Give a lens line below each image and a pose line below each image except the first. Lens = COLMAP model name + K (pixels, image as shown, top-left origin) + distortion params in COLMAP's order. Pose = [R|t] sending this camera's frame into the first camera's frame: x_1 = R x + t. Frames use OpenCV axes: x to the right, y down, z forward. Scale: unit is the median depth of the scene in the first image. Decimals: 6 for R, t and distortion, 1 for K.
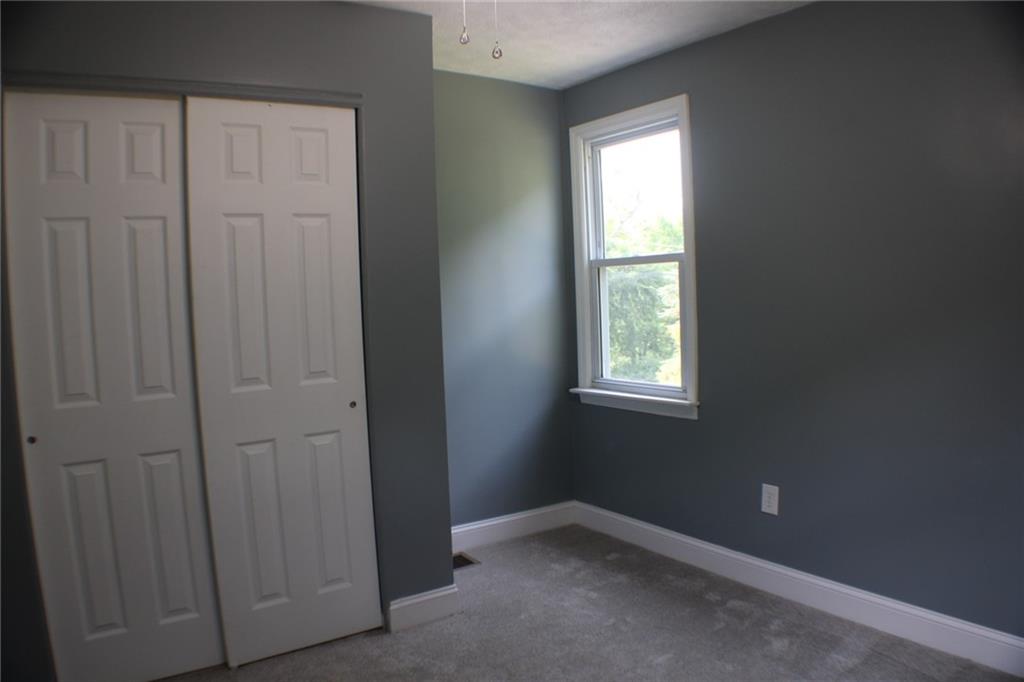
lens RADIAL K [[711.2, 0, 512.0], [0, 711.2, 341.0], [0, 0, 1]] dist [-0.232220, 0.098162]
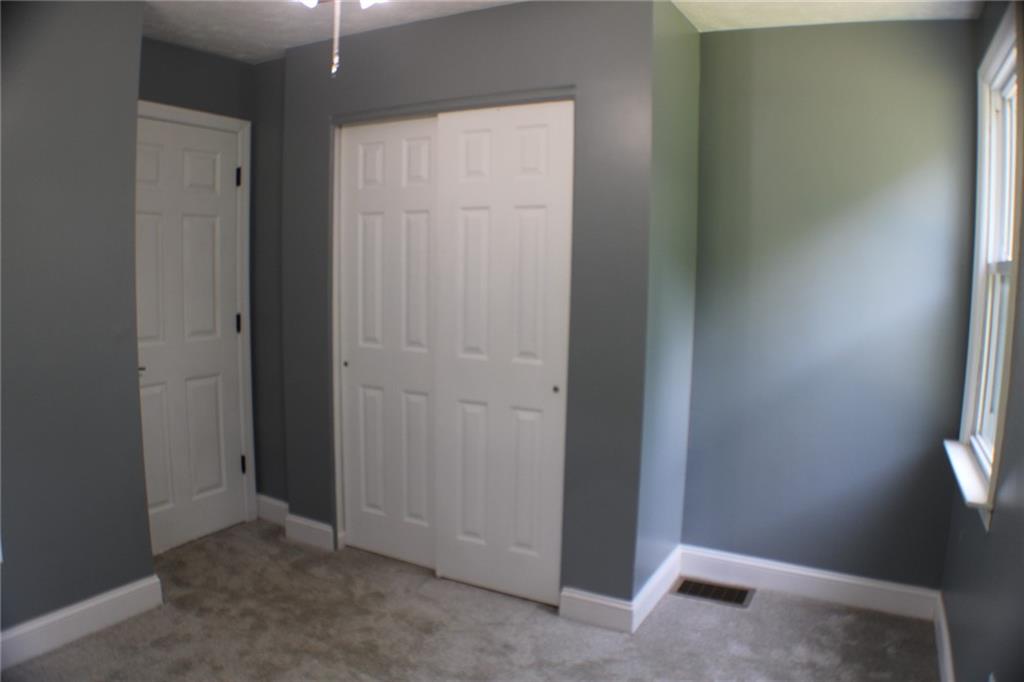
lens RADIAL K [[711.2, 0, 512.0], [0, 711.2, 341.0], [0, 0, 1]] dist [-0.232220, 0.098162]
pose [[0.463128, 0.141818, -0.874872, 0.667001], [-0.102324, 0.989070, 0.106163, -0.087055], [0.880365, 0.040353, 0.472577, 0.452532]]
